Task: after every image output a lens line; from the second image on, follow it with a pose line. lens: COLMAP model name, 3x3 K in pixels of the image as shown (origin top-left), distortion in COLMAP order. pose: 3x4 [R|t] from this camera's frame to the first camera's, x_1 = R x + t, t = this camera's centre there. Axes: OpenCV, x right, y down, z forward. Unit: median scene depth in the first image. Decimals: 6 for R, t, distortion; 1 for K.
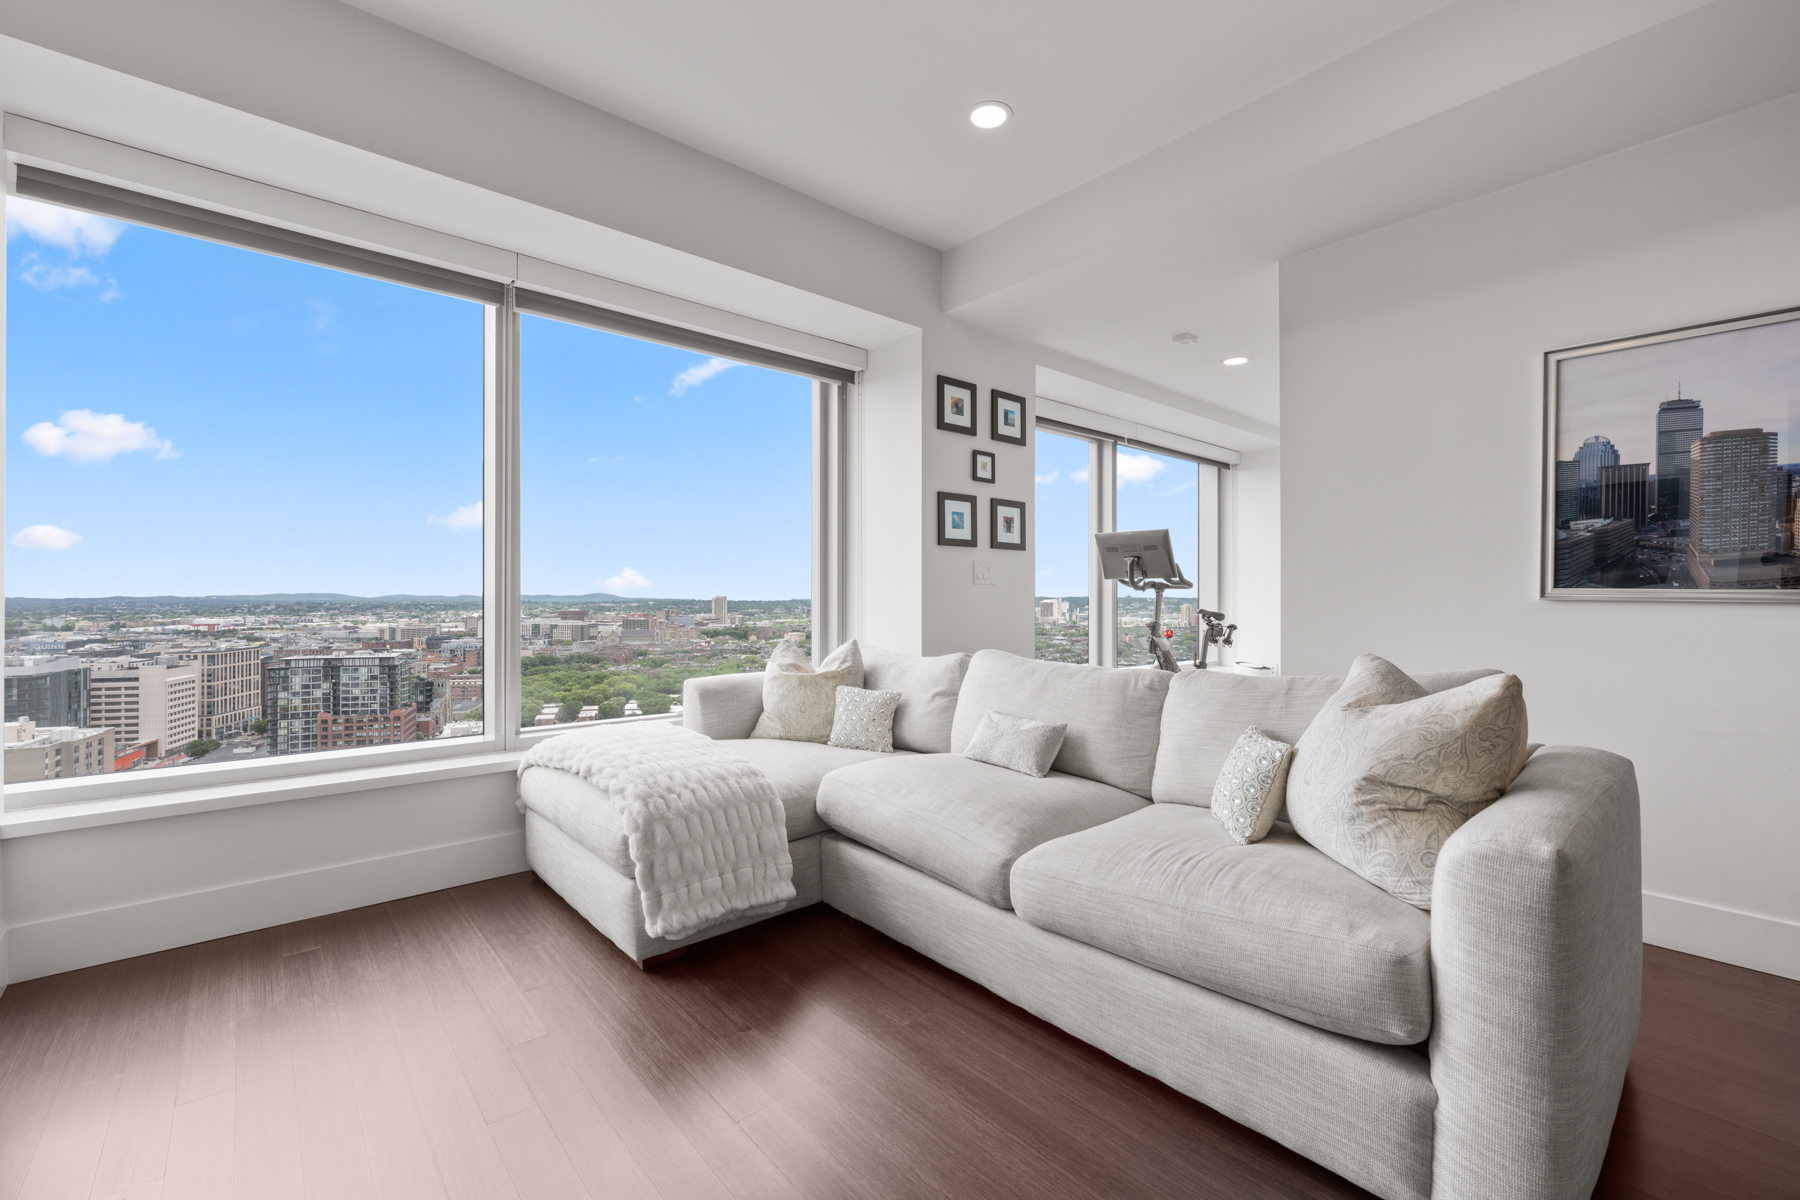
lens RADIAL K [[759.2, 0, 902.9], [0, 759.2, 598.2], [0, 0, 1]] dist [0.000353, -0.000079]
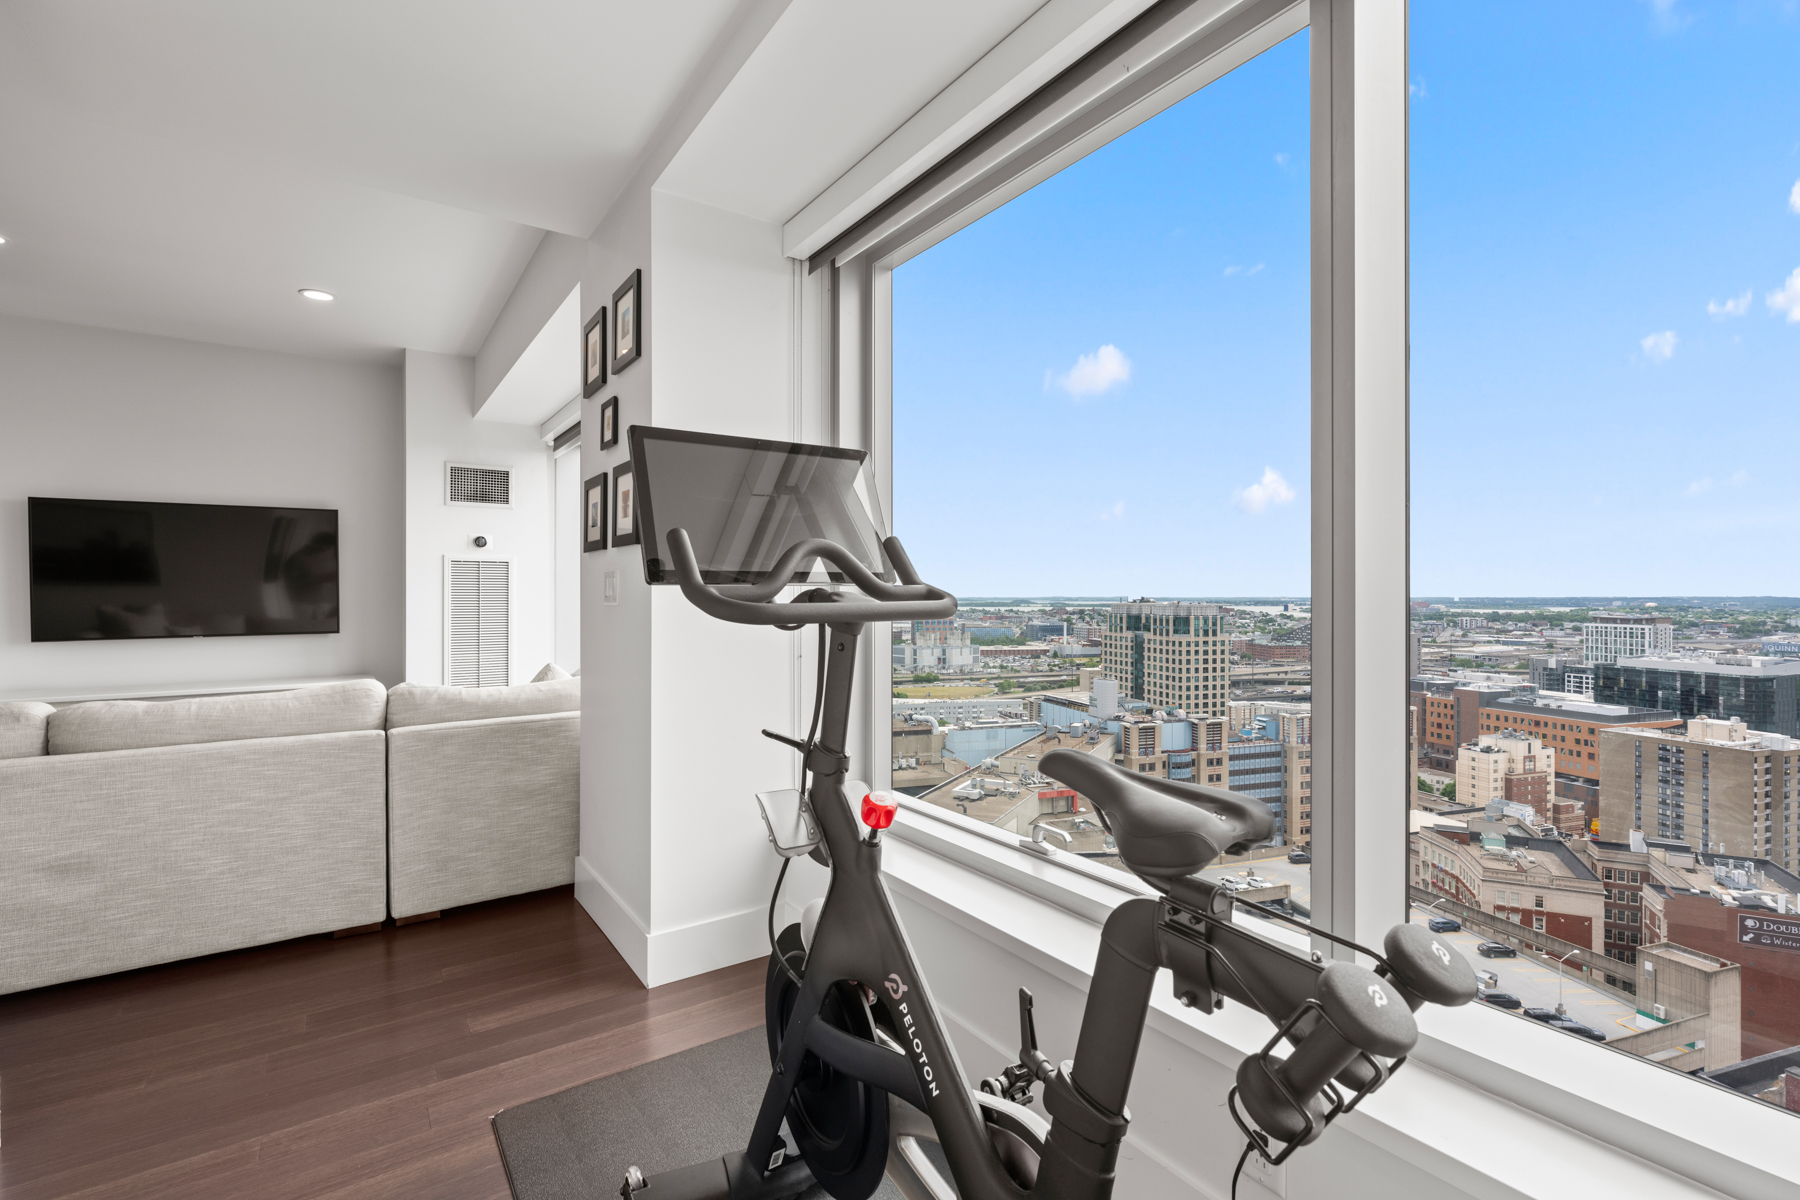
lens RADIAL K [[815.9, 0, 907.6], [0, 815.9, 595.4], [0, 0, 1]] dist [-0.001163, 0.000550]
pose [[-0.105611, -0.001977, -0.994406, 0.757437], [-0.000370, 0.999998, -0.001949, -0.022806], [0.994407, 0.000162, -0.105612, 1.294048]]
